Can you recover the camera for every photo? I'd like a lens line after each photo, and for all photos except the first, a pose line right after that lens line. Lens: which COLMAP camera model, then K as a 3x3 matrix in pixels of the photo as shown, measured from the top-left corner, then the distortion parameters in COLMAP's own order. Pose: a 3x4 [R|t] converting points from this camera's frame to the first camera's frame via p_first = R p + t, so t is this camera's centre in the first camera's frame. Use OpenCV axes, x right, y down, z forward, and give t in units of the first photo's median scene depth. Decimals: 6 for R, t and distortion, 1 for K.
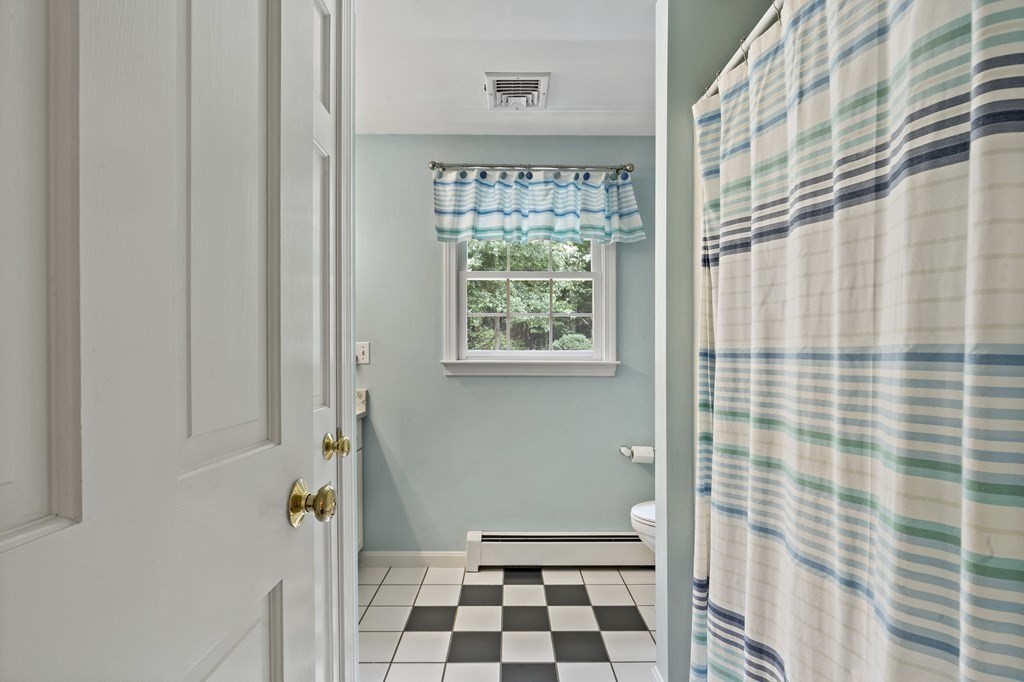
lens RADIAL K [[472.0, 0, 512.2], [0, 472.0, 374.2], [0, 0, 1]] dist [0.000438, 0.000026]
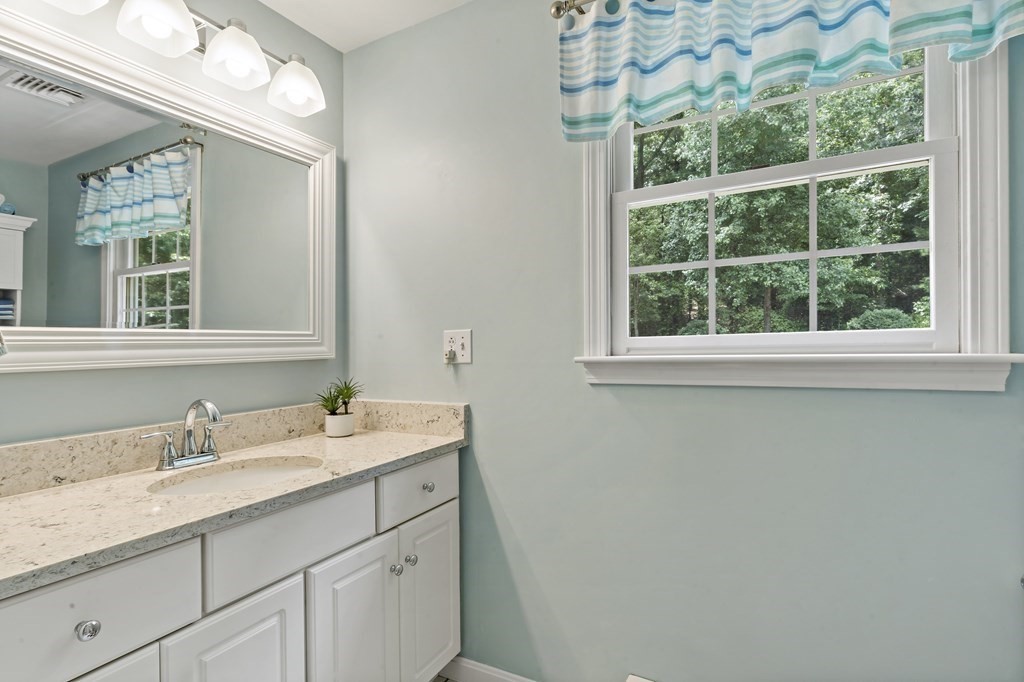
lens RADIAL K [[476.0, 0, 510.1], [0, 476.0, 360.6], [0, 0, 1]] dist [-0.002711, -0.001262]
pose [[0.859350, -0.004275, -0.511370, 0.068111], [0.003443, 0.999991, -0.002573, -0.023648], [0.511376, 0.000451, 0.859357, 0.476349]]
